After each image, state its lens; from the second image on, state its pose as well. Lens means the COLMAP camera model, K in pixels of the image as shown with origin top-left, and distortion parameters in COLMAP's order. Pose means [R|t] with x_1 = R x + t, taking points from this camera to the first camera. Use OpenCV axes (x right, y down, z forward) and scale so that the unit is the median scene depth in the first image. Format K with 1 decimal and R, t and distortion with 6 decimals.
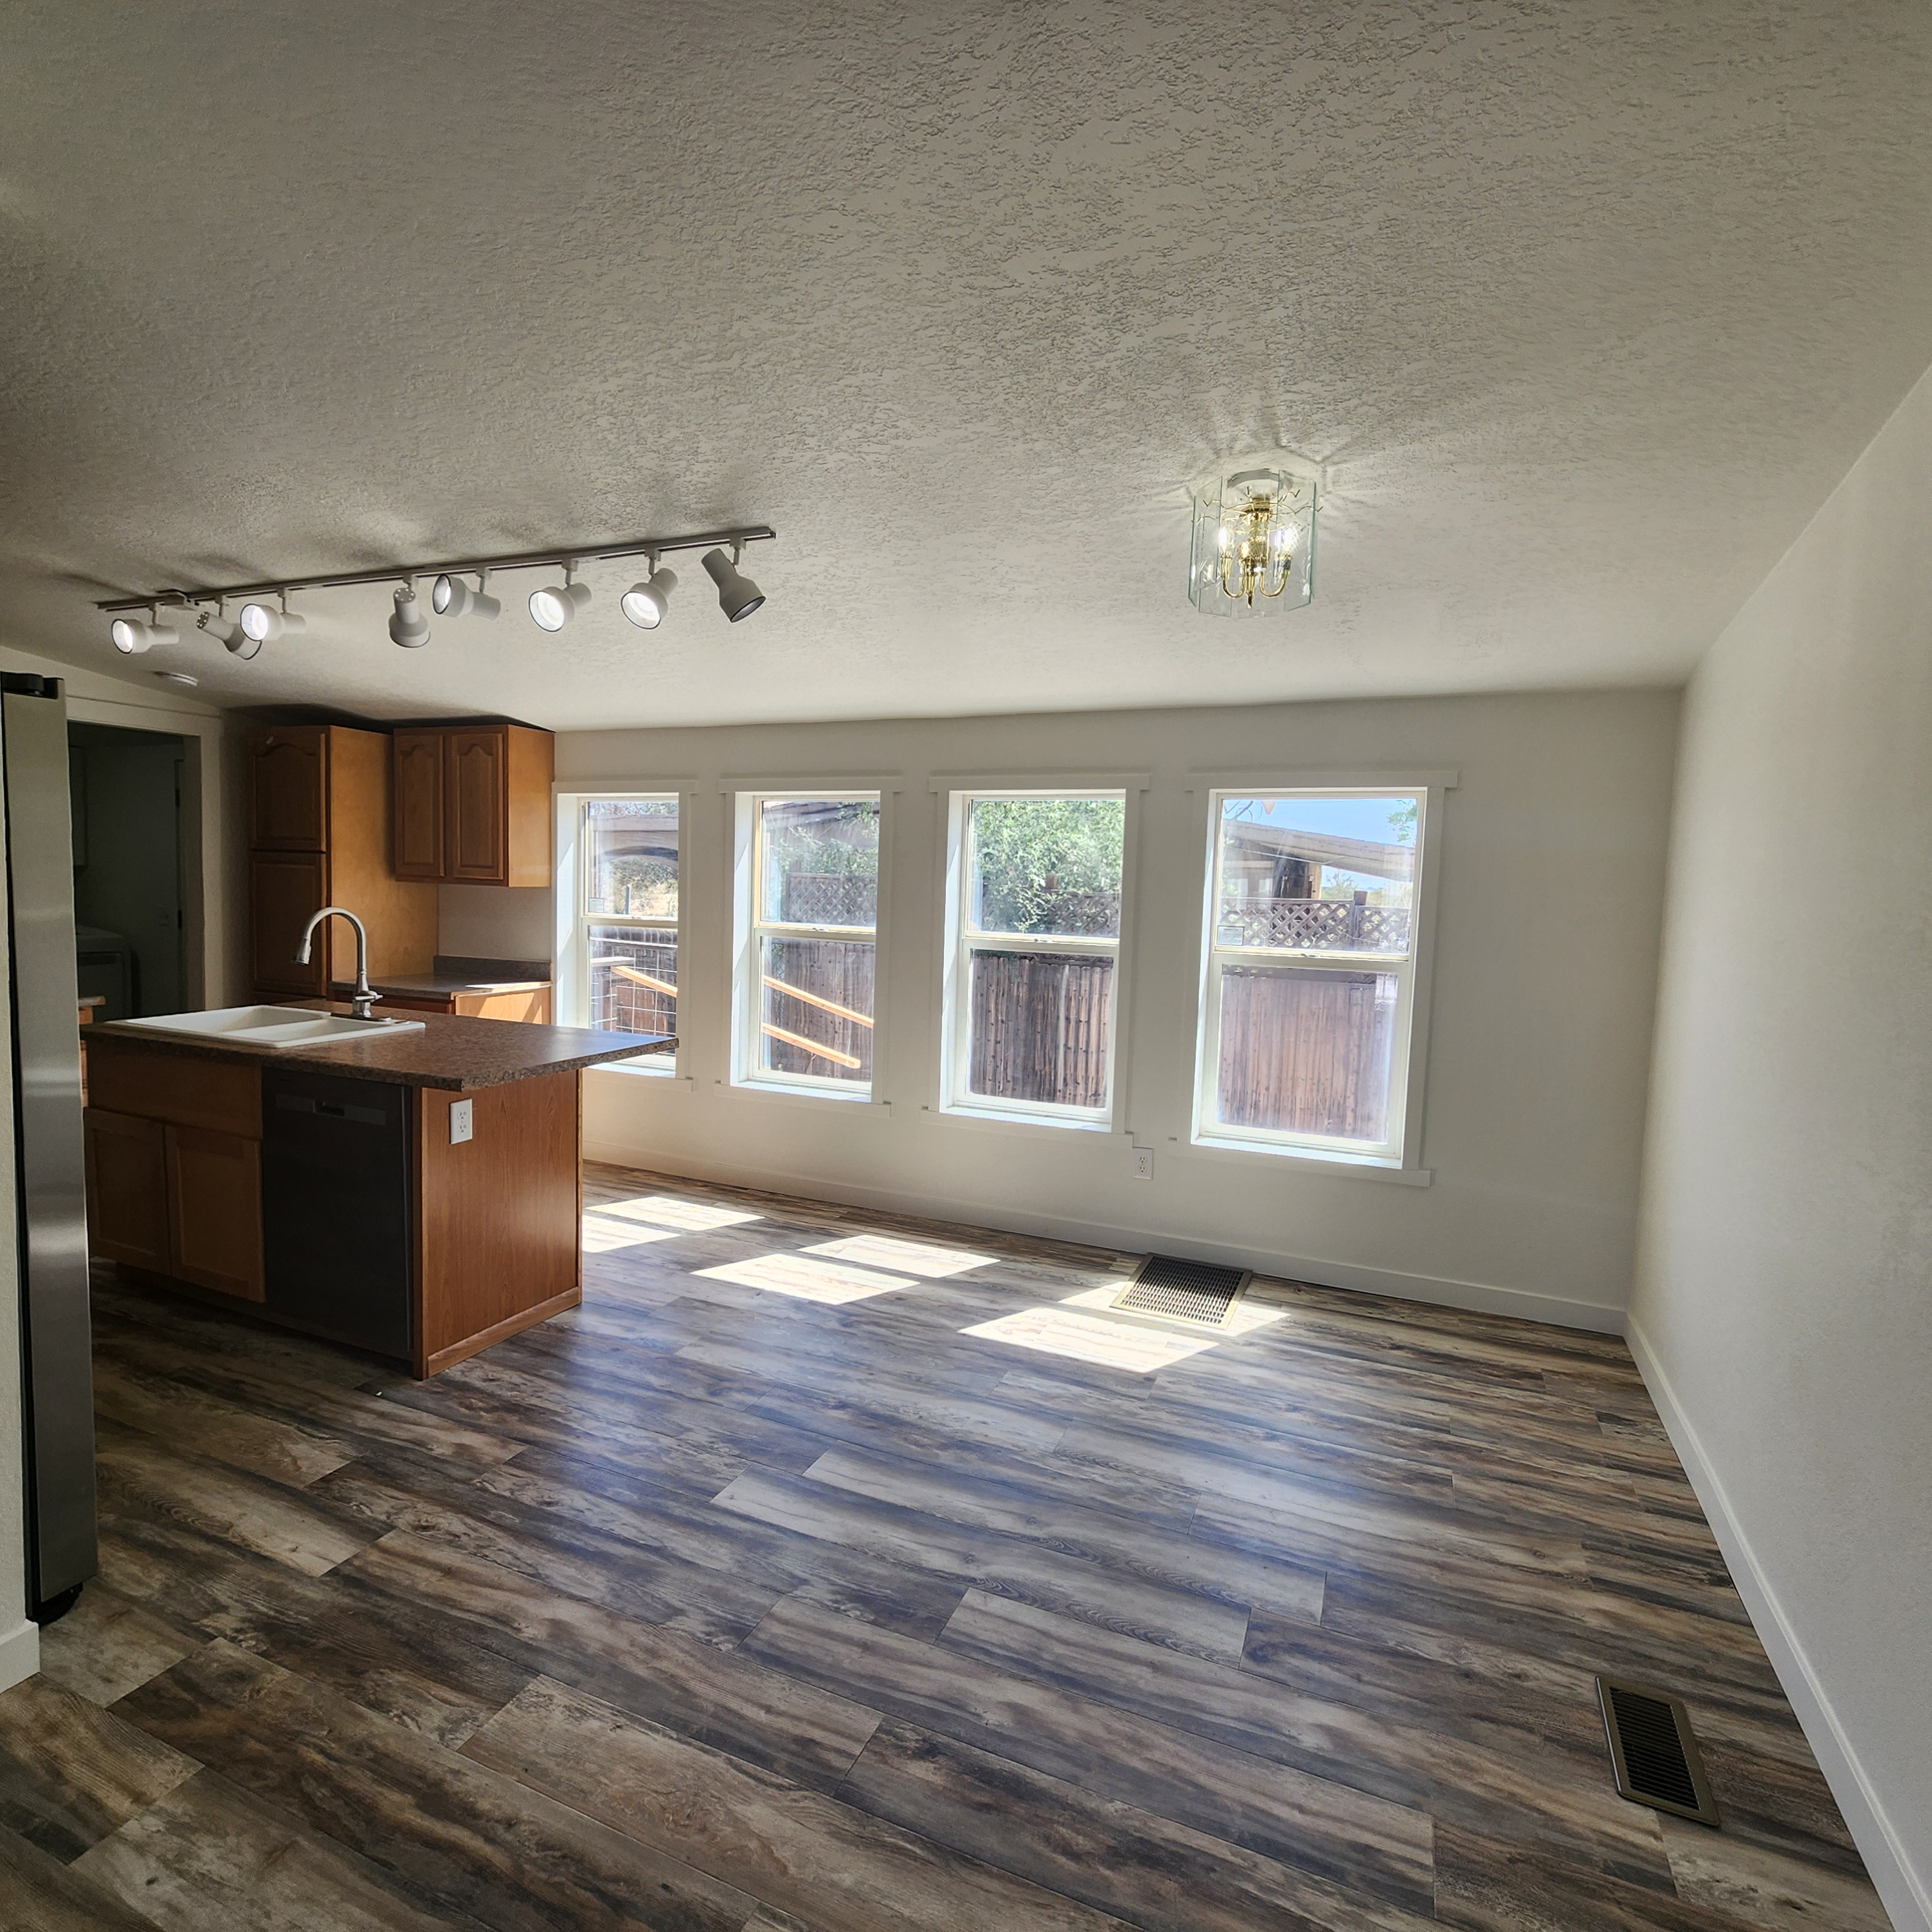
lens RADIAL K [[1072.8, 0, 939.6], [0, 1072.8, 967.5], [0, 0, 1]] dist [-0.000140, 0.000267]
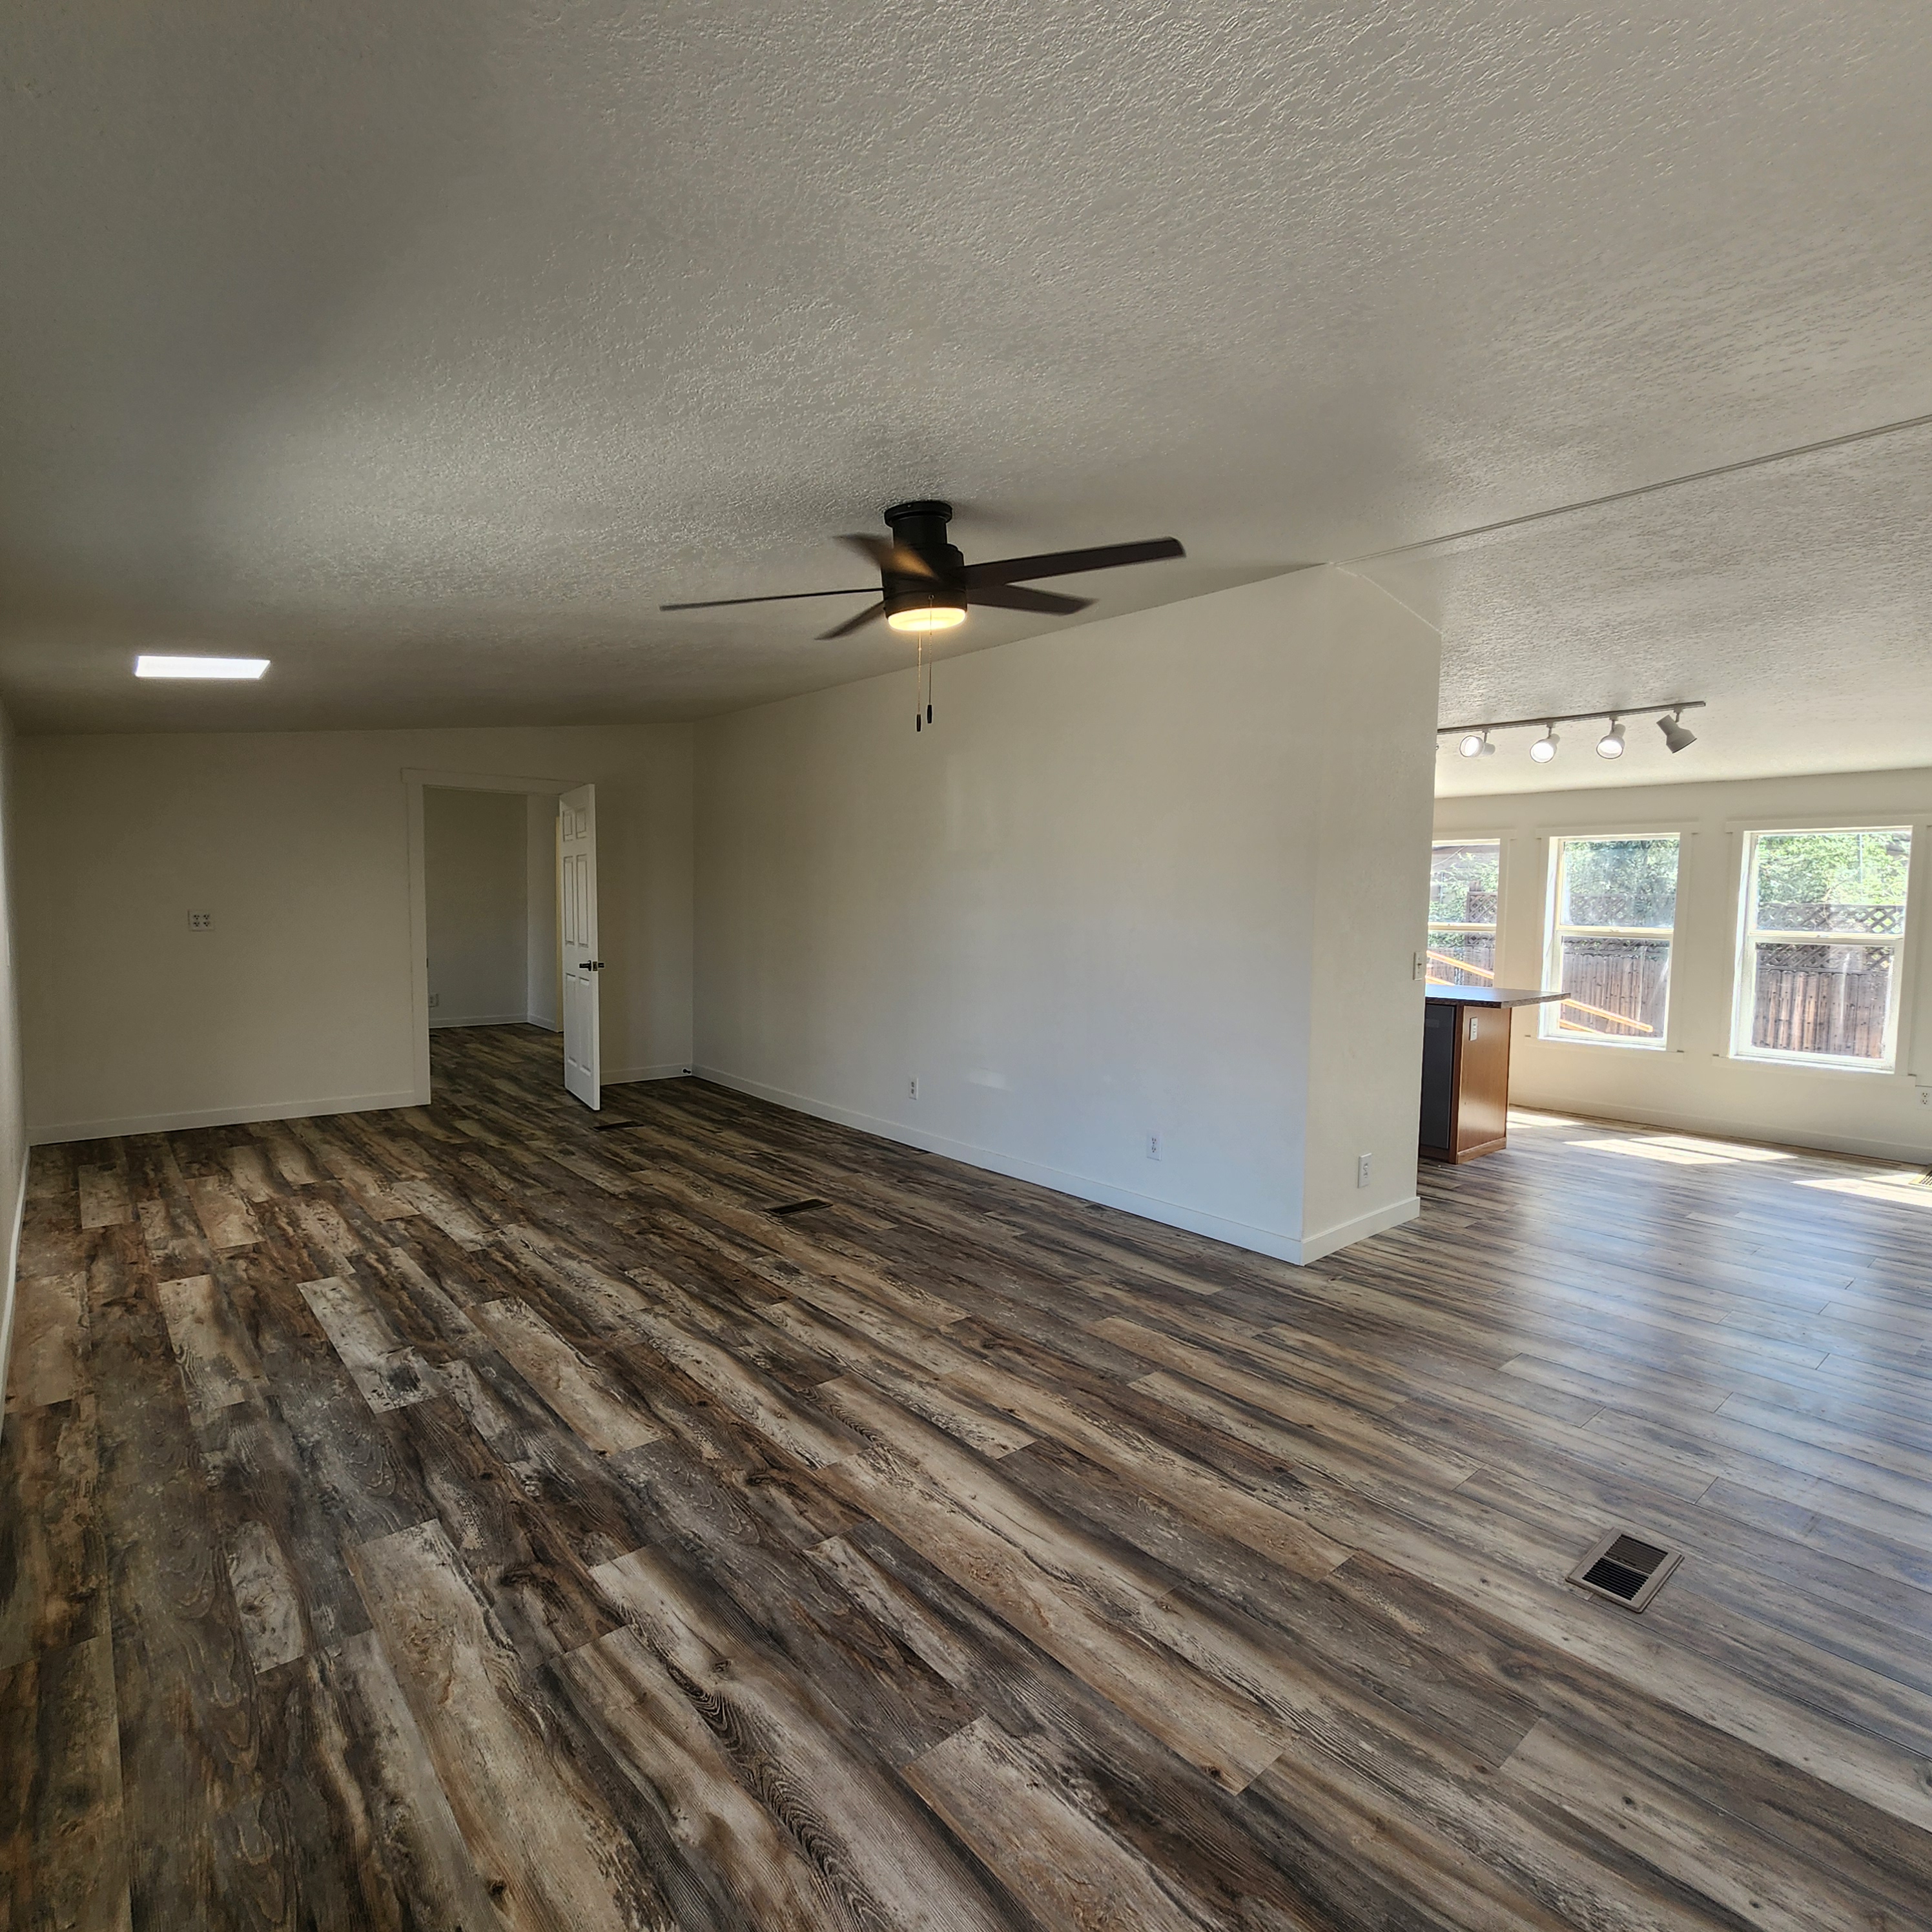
lens RADIAL K [[1072.8, 0, 939.6], [0, 1072.8, 967.5], [0, 0, 1]] dist [-0.000140, 0.000267]
pose [[0.897305, 0.007564, -0.441346, -0.317878], [-0.016666, 0.999721, -0.016751, 0.058346], [0.441096, 0.022386, 0.897181, -0.739771]]
